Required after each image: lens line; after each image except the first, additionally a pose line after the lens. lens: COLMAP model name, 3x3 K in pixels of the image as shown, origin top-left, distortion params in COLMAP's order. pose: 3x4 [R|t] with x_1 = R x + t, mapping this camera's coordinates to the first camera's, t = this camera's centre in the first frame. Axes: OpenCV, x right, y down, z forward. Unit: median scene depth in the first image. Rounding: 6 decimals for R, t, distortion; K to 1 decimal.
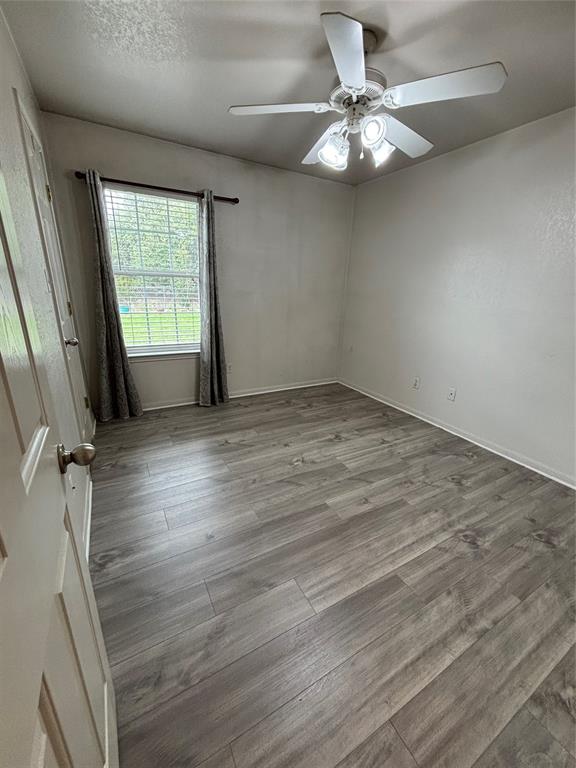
lens RADIAL K [[313.9, 0, 288.9], [0, 313.9, 387.0], [0, 0, 1]] dist [-0.003662, 0.000633]
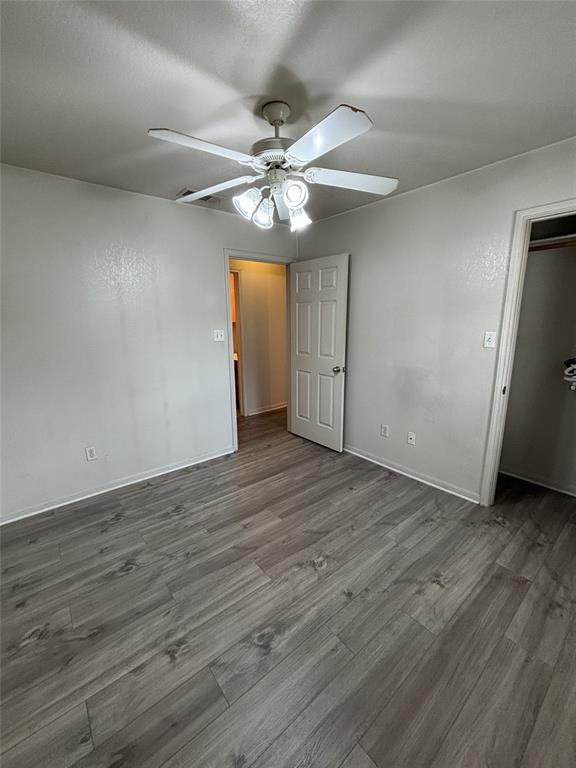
lens RADIAL K [[313.9, 0, 286.5], [0, 313.9, 383.3], [0, 0, 1]] dist [-0.003662, 0.000633]
pose [[-0.985548, 0.010295, -0.169084, 0.257290], [-0.075482, 0.866892, 0.492749, -0.569863], [0.151650, 0.498390, -0.853586, 1.546687]]
